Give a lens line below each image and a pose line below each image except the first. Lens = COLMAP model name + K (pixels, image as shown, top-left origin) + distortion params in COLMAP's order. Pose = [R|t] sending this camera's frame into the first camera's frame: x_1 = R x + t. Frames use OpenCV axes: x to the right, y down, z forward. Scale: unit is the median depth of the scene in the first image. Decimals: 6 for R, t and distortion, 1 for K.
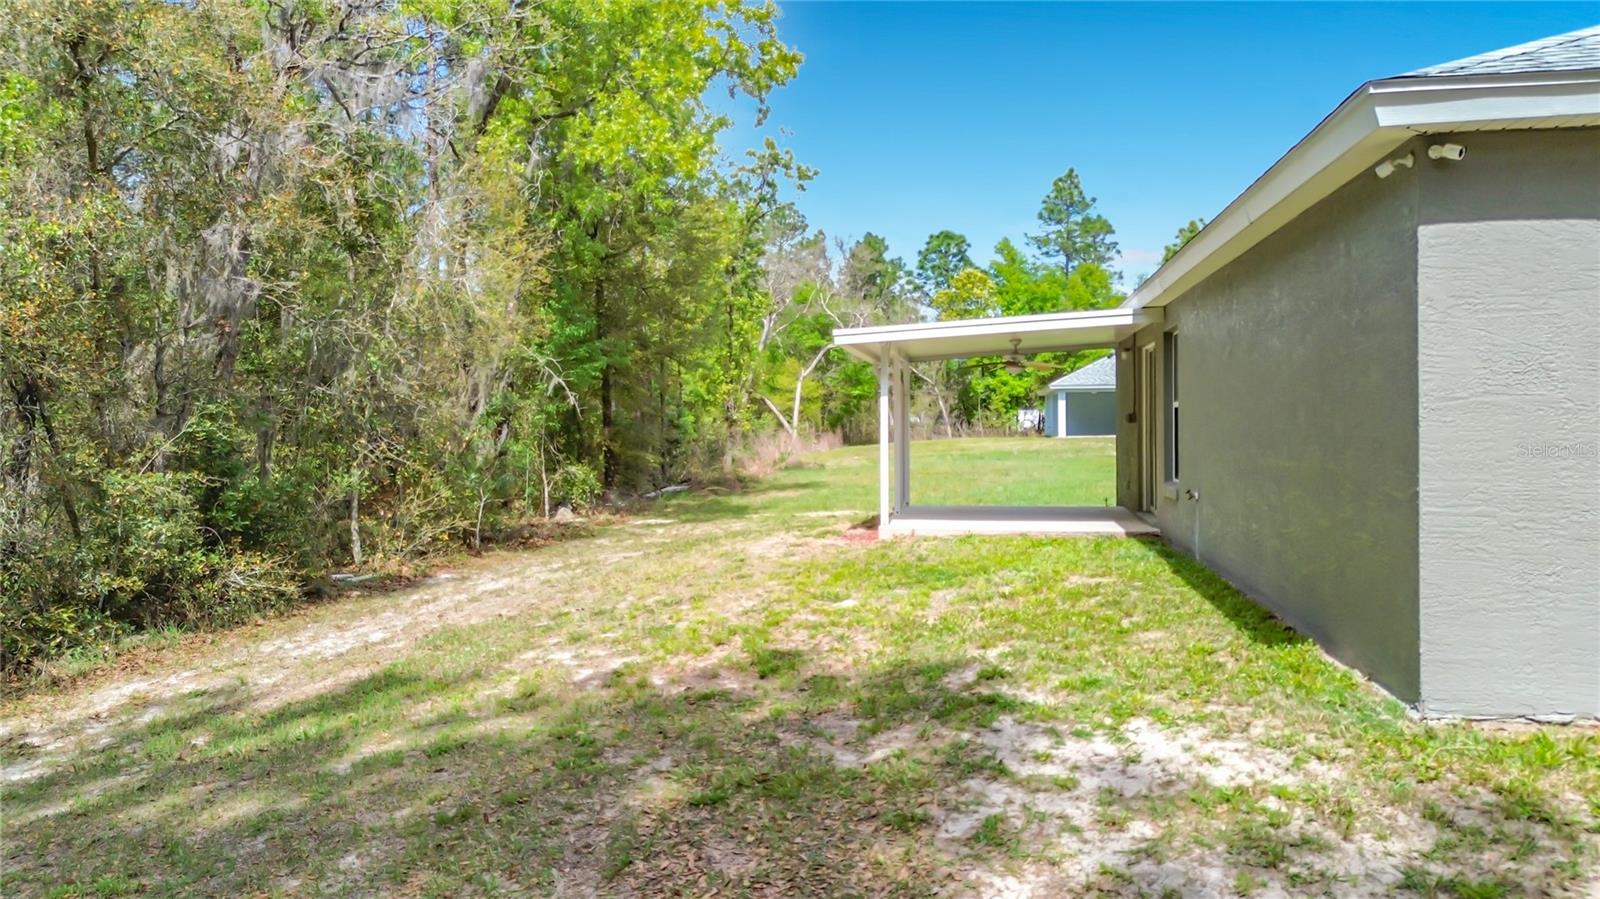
lens RADIAL K [[1171.7, 0, 802.9], [0, 1171.7, 421.3], [0, 0, 1]] dist [0.057518, -0.079459]
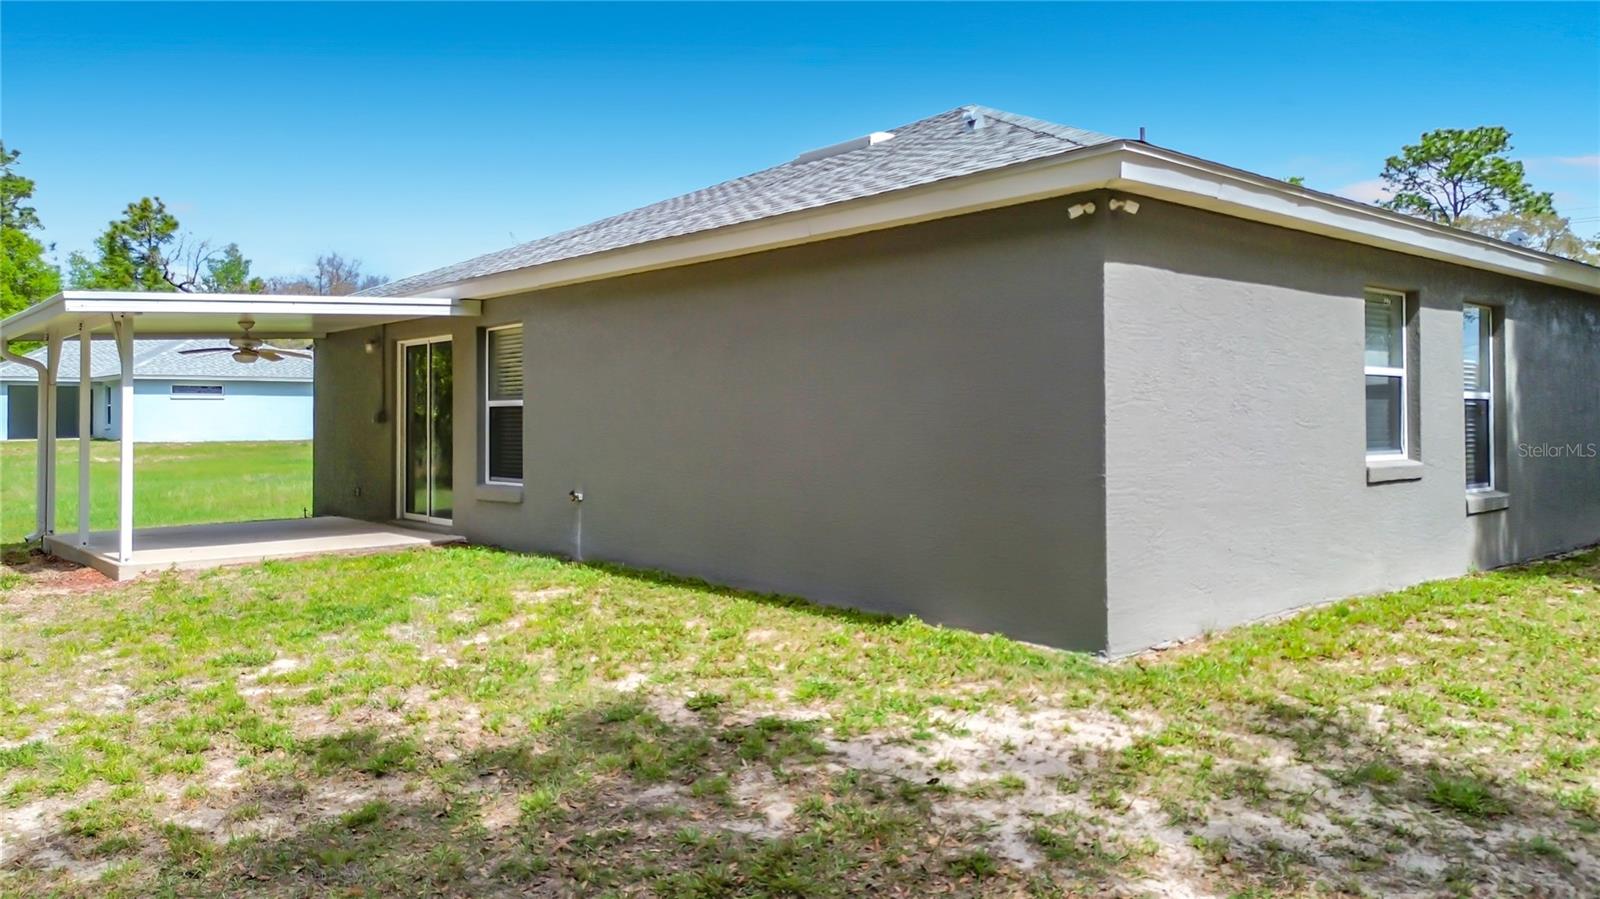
lens RADIAL K [[1171.7, 0, 802.9], [0, 1171.7, 421.3], [0, 0, 1]] dist [0.057518, -0.079459]
pose [[0.616552, 0.002168, 0.787311, -0.607155], [-0.001839, 0.999997, -0.001313, 0.002575], [-0.787312, -0.000638, 0.616555, 0.466761]]
